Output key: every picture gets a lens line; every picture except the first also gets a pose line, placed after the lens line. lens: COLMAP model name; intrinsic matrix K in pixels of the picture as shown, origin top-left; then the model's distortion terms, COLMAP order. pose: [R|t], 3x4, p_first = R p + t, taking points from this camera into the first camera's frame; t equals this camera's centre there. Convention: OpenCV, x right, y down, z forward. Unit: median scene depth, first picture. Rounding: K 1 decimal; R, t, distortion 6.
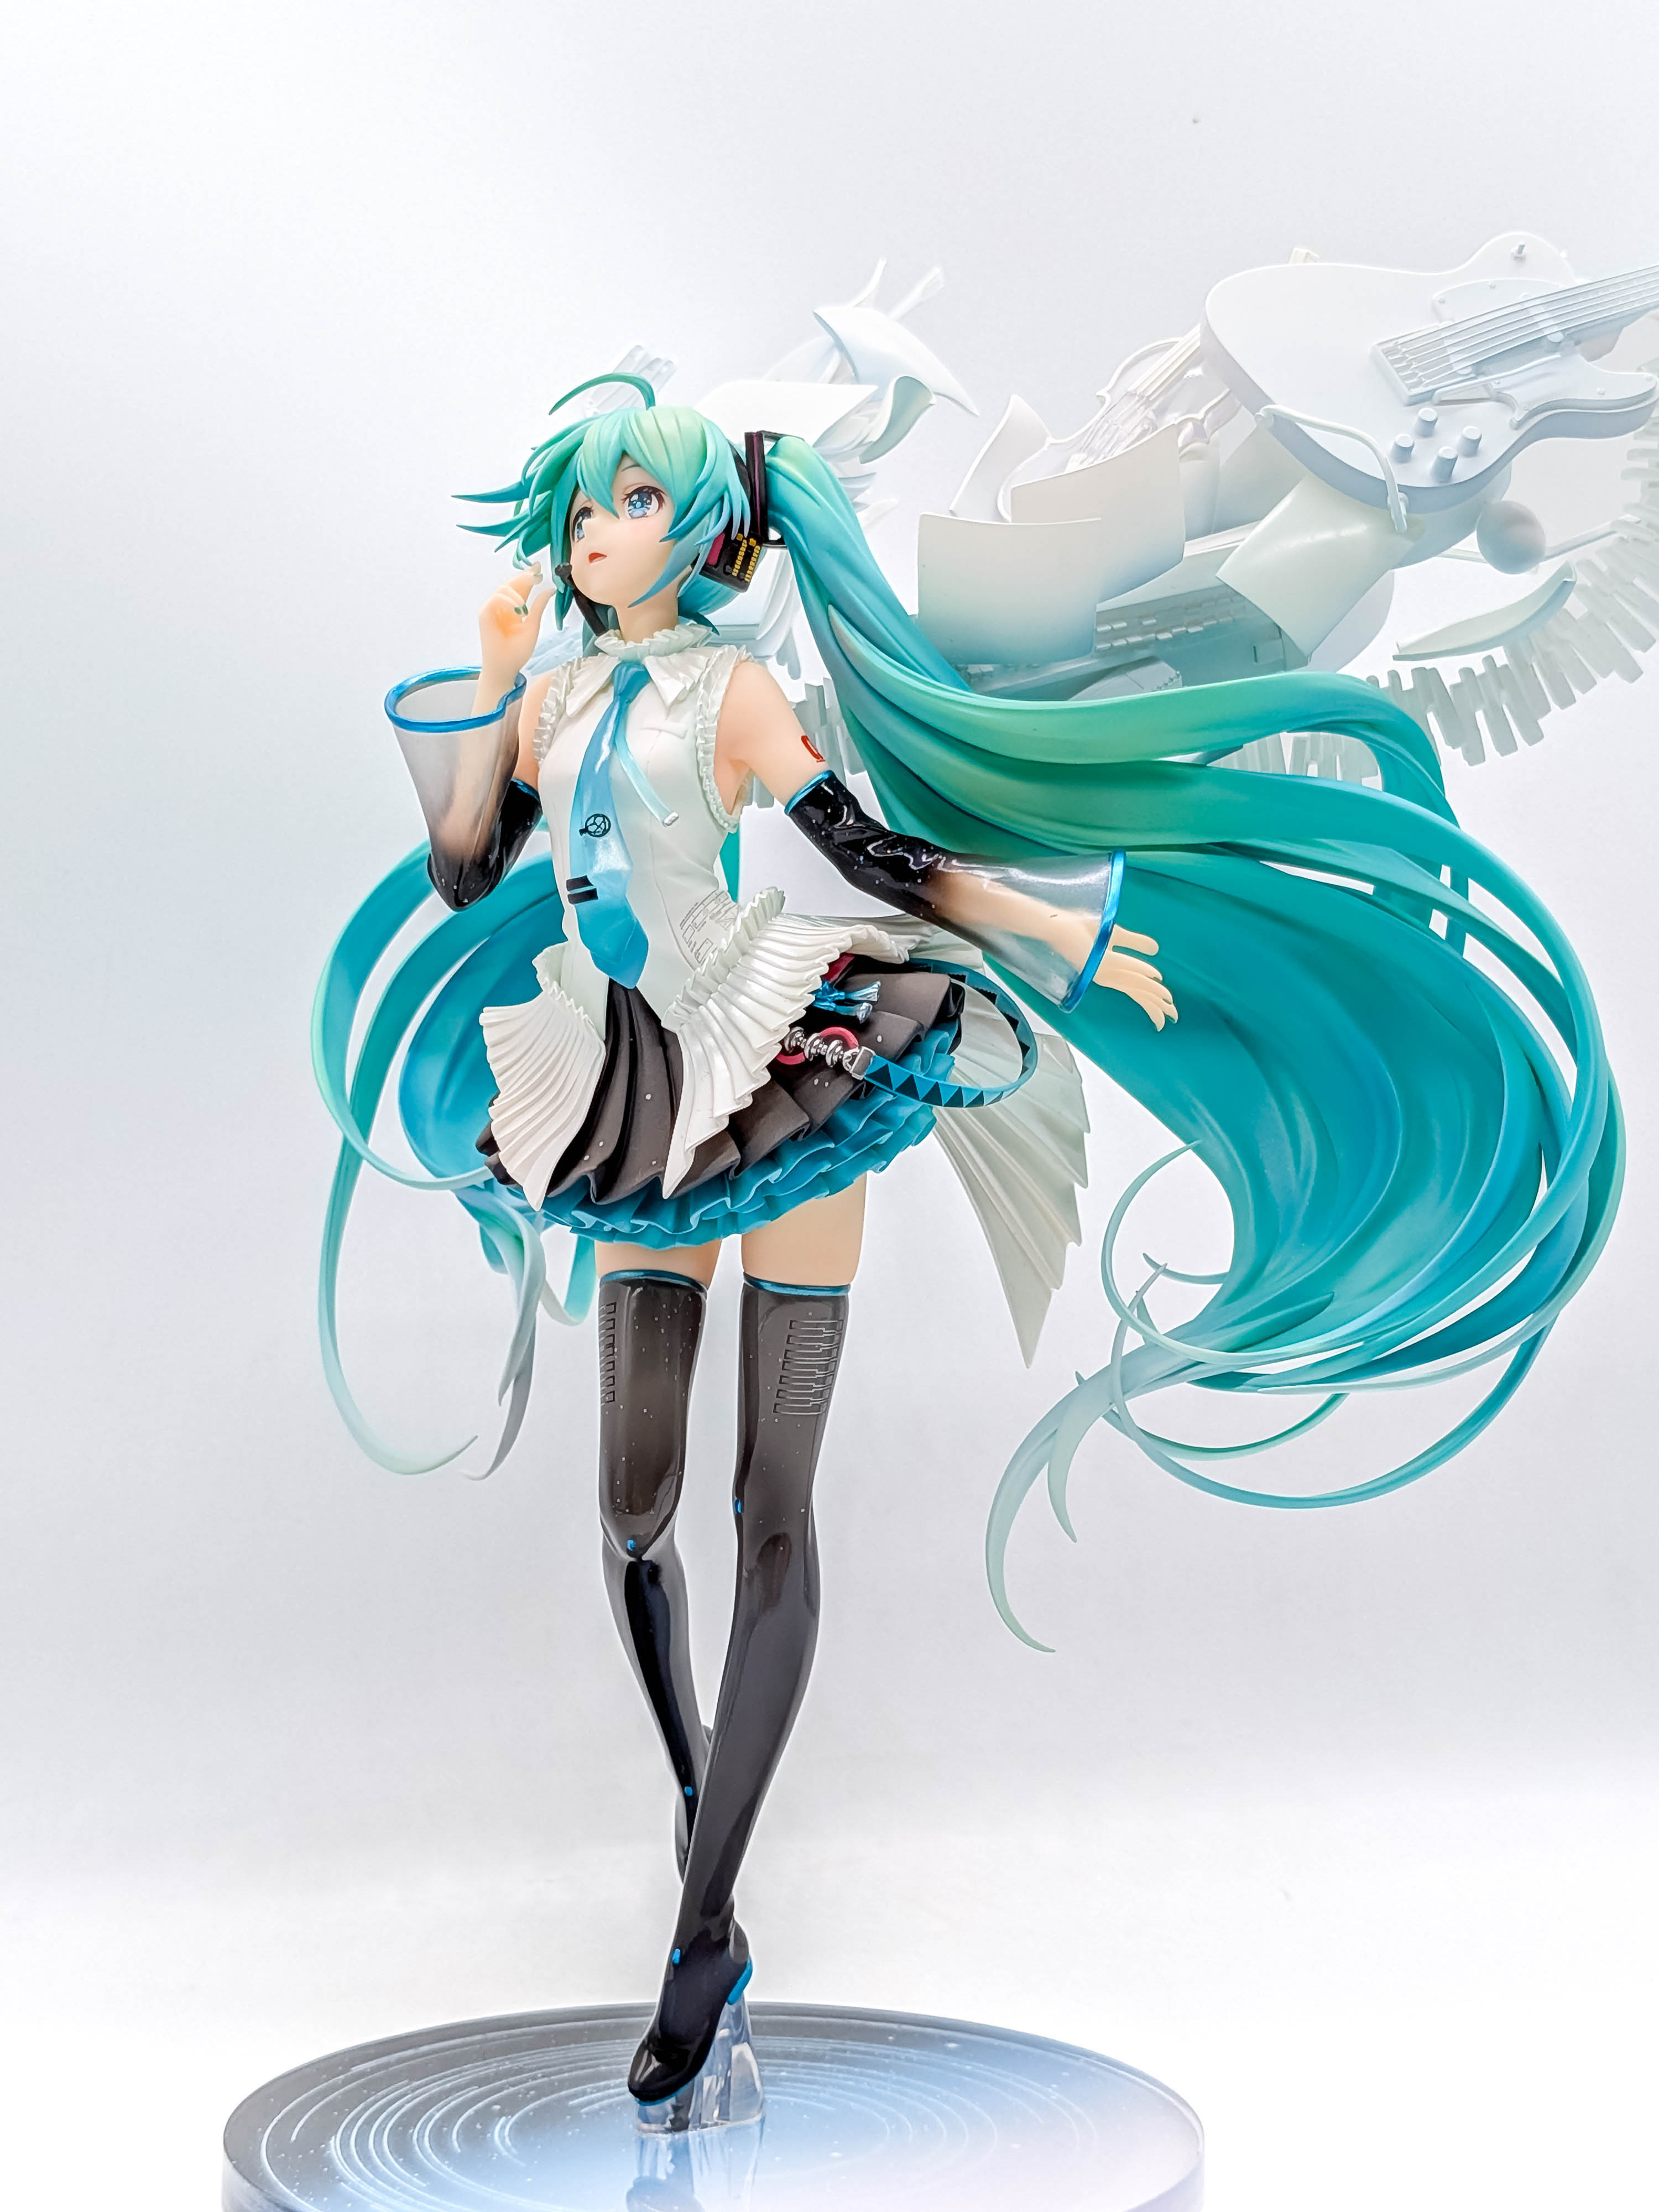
lens RADIAL K [[3262.3, 0, 813.8], [0, 3262.3, 1124.0], [0, 0, 1]] dist [0.090894, 0.000000]
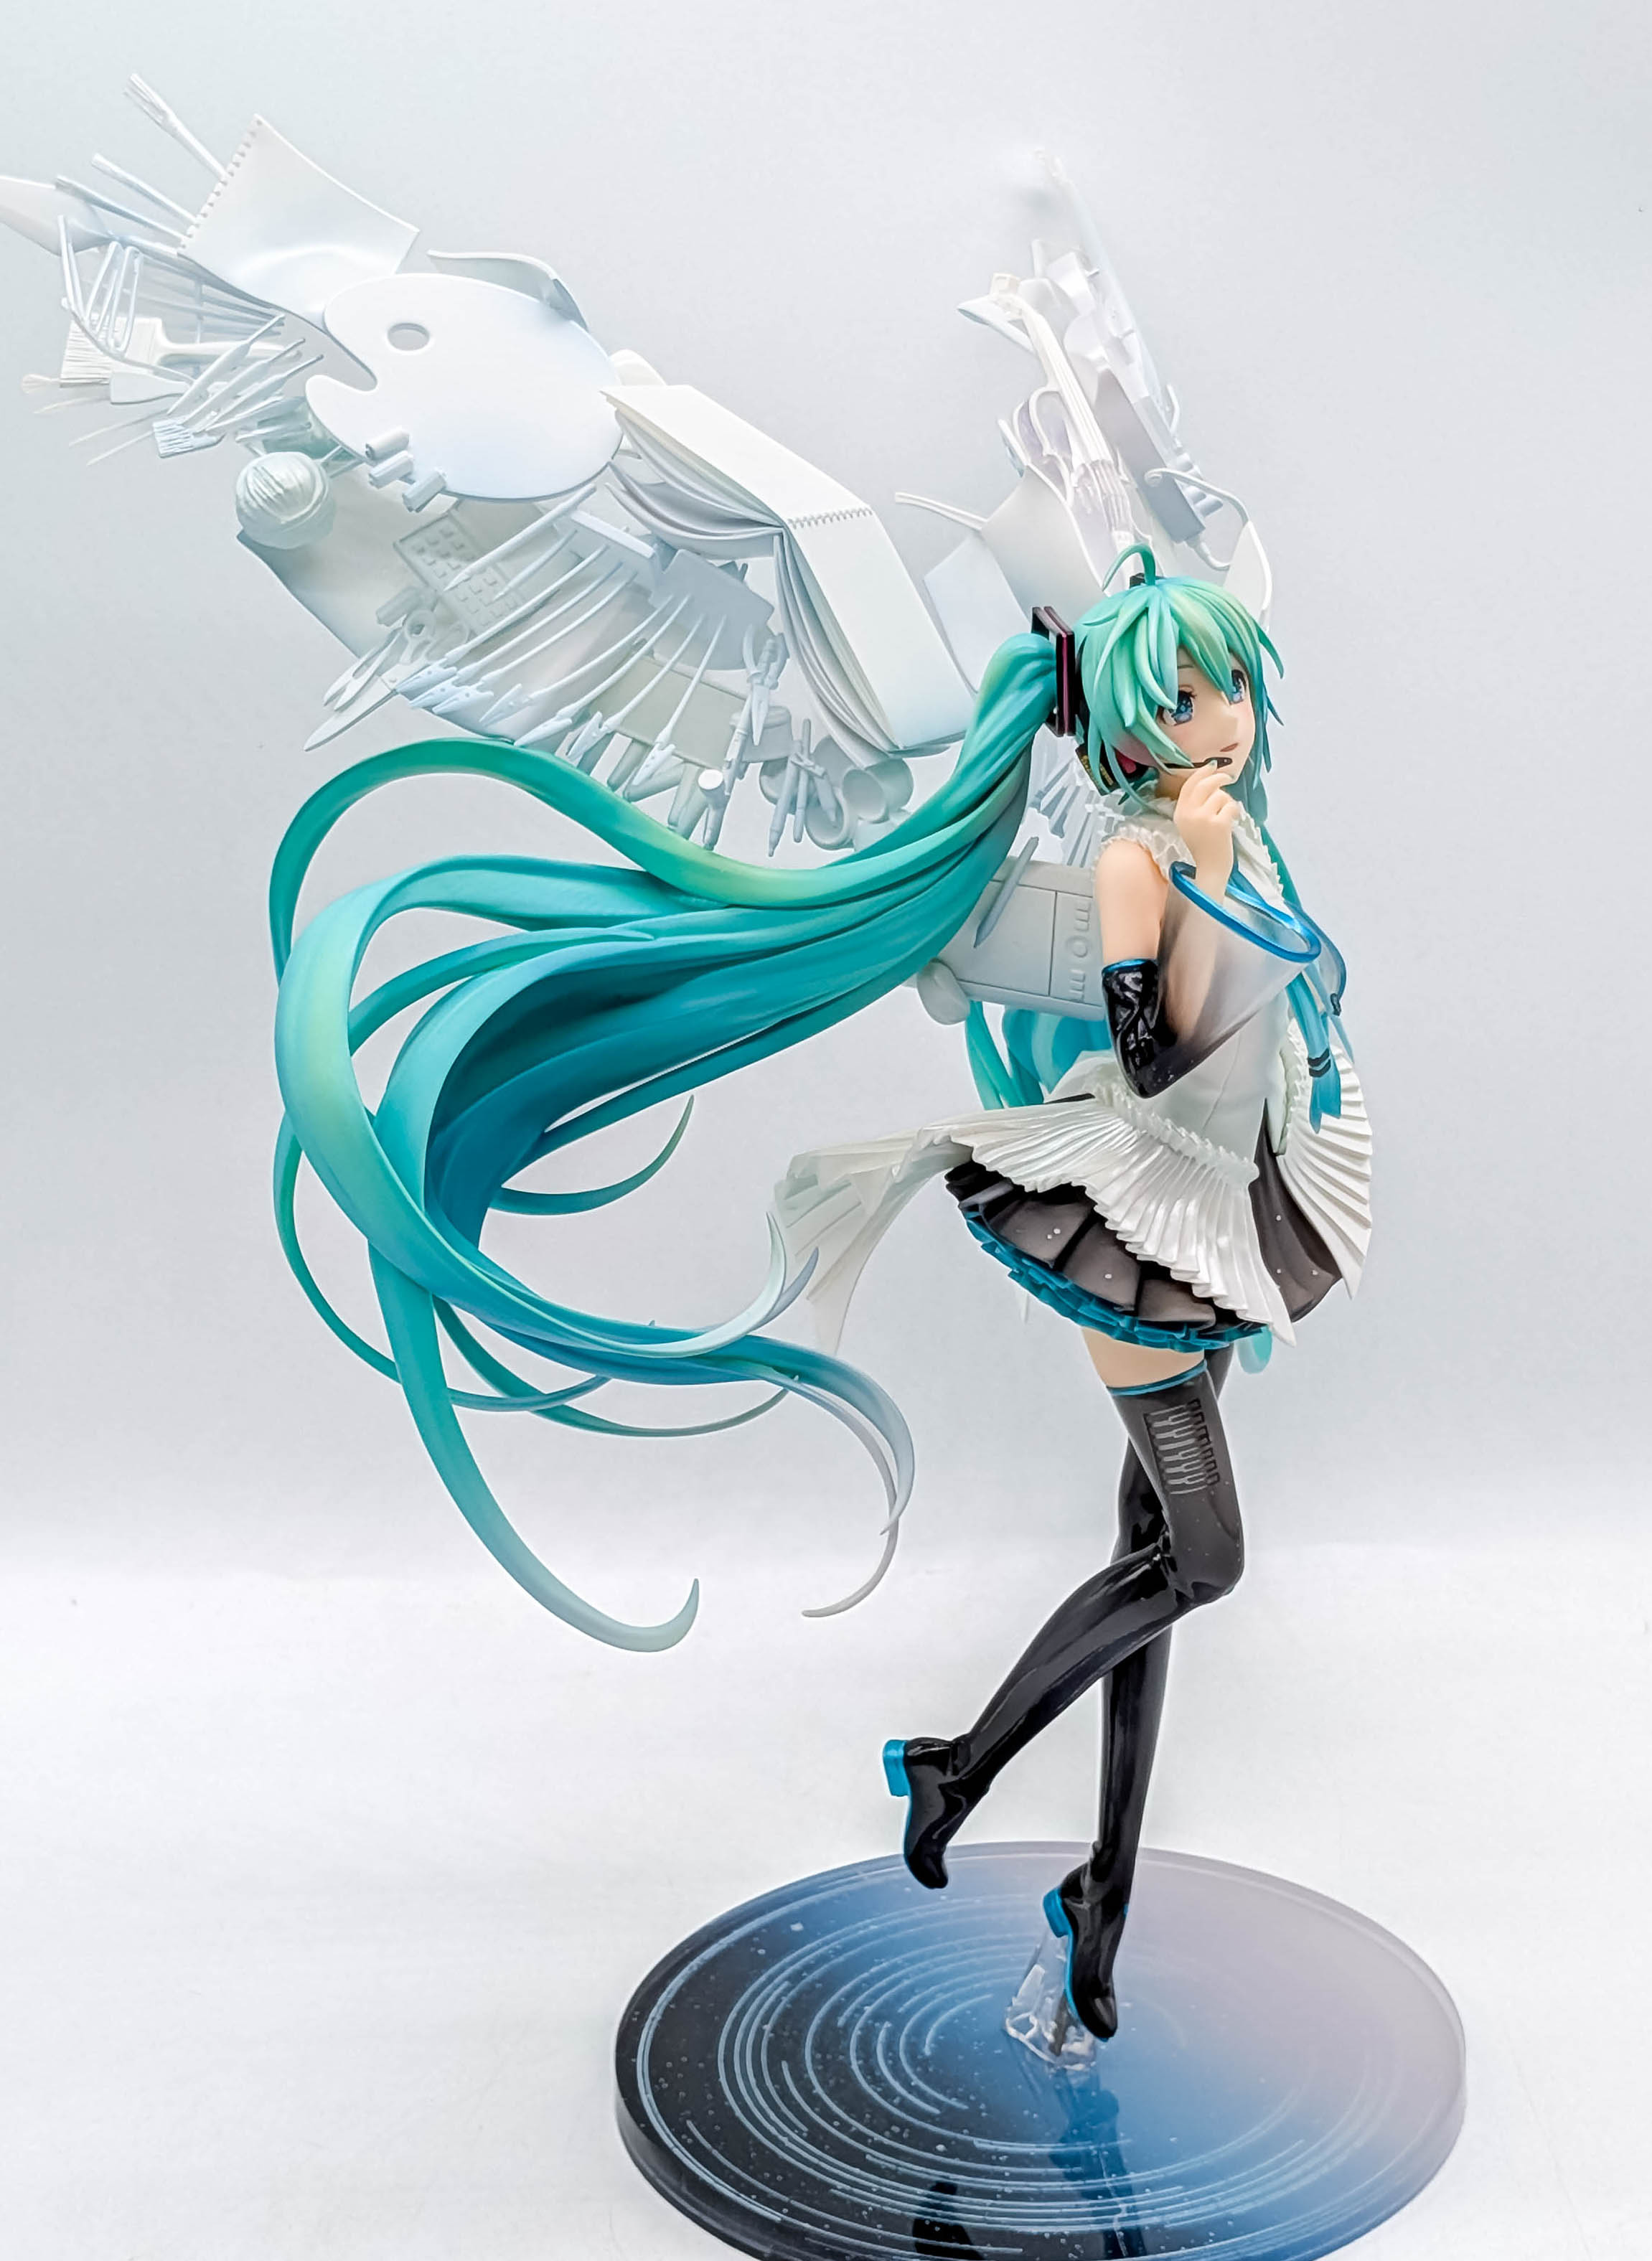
lens RADIAL K [[4146.6, 0, 876.8], [0, 4146.6, 1087.2], [0, 0, 1]] dist [0.149330, 0.000000]
pose [[0.192504, -0.284605, 0.939118, -1.376727], [-0.004538, 0.956749, 0.290878, -0.456584], [-0.981286, -0.060257, 0.182886, 0.857867]]
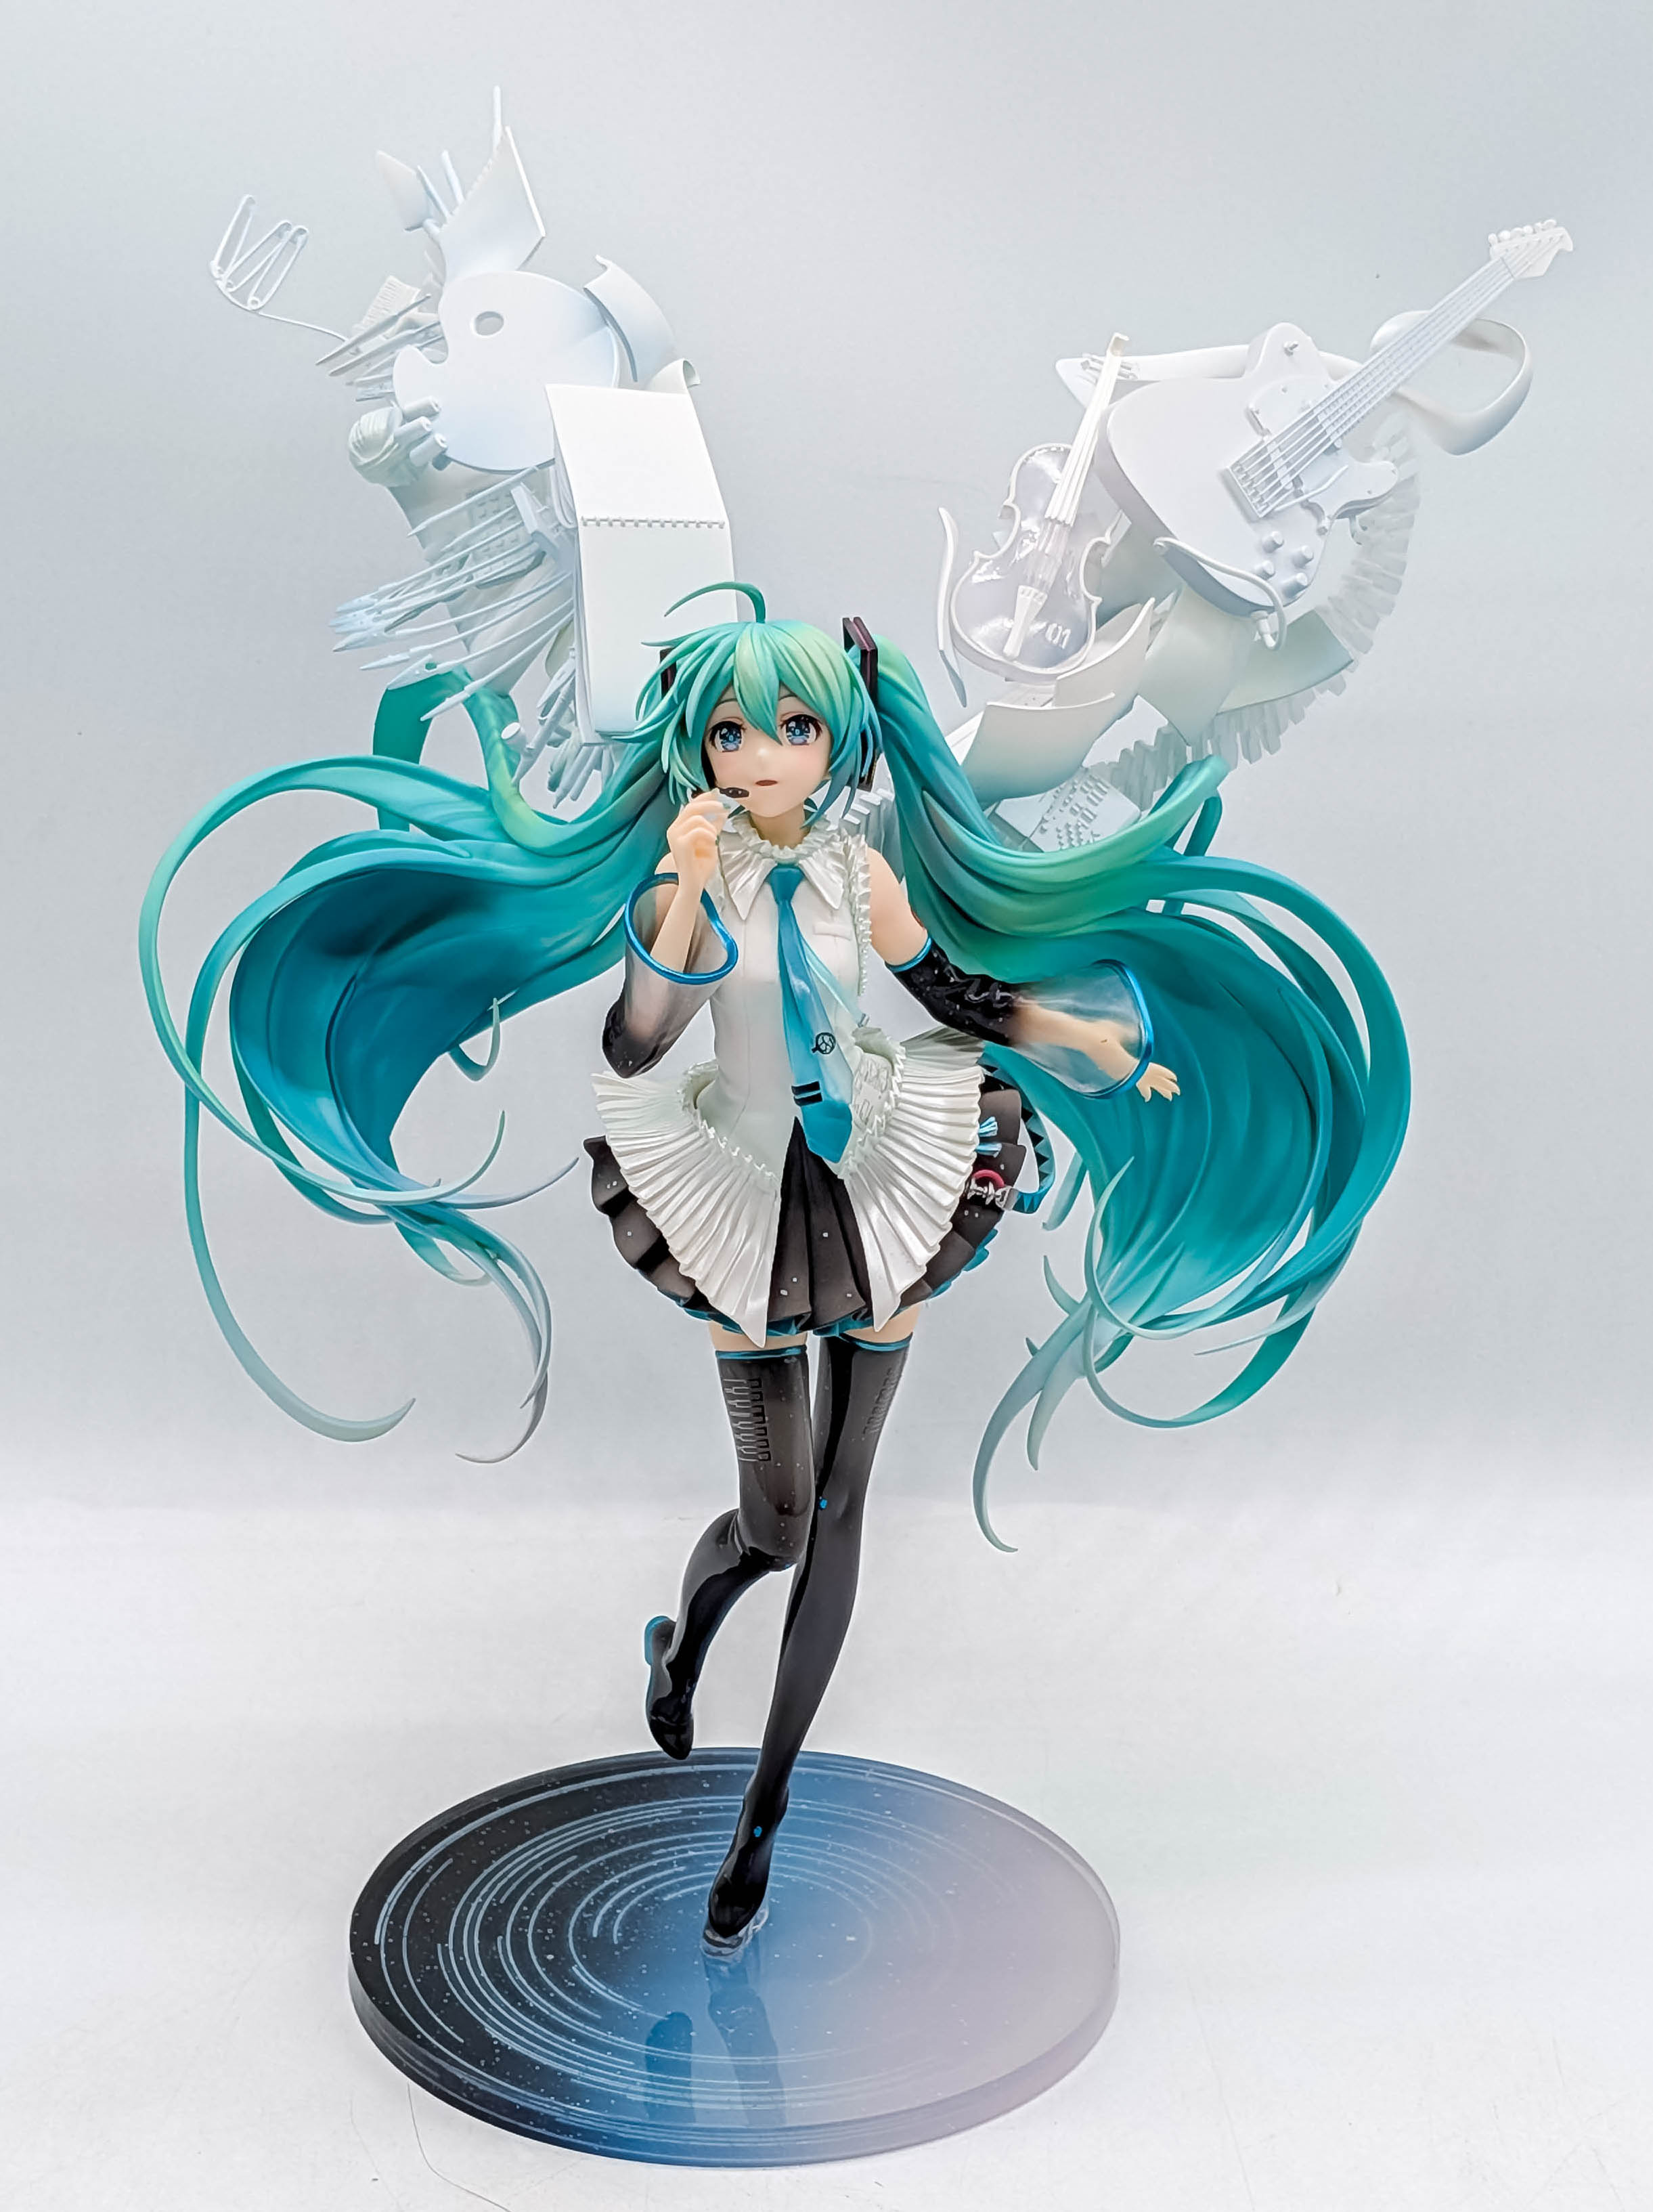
lens RADIAL K [[3945.6, 0, 750.0], [0, 3945.6, 1133.9], [0, 0, 1]] dist [0.134130, 0.000000]
pose [[0.844692, -0.164246, 0.509429, -0.787889], [-0.017234, 0.942916, 0.332584, -0.512618], [-0.534975, -0.289711, 0.793643, -0.120411]]
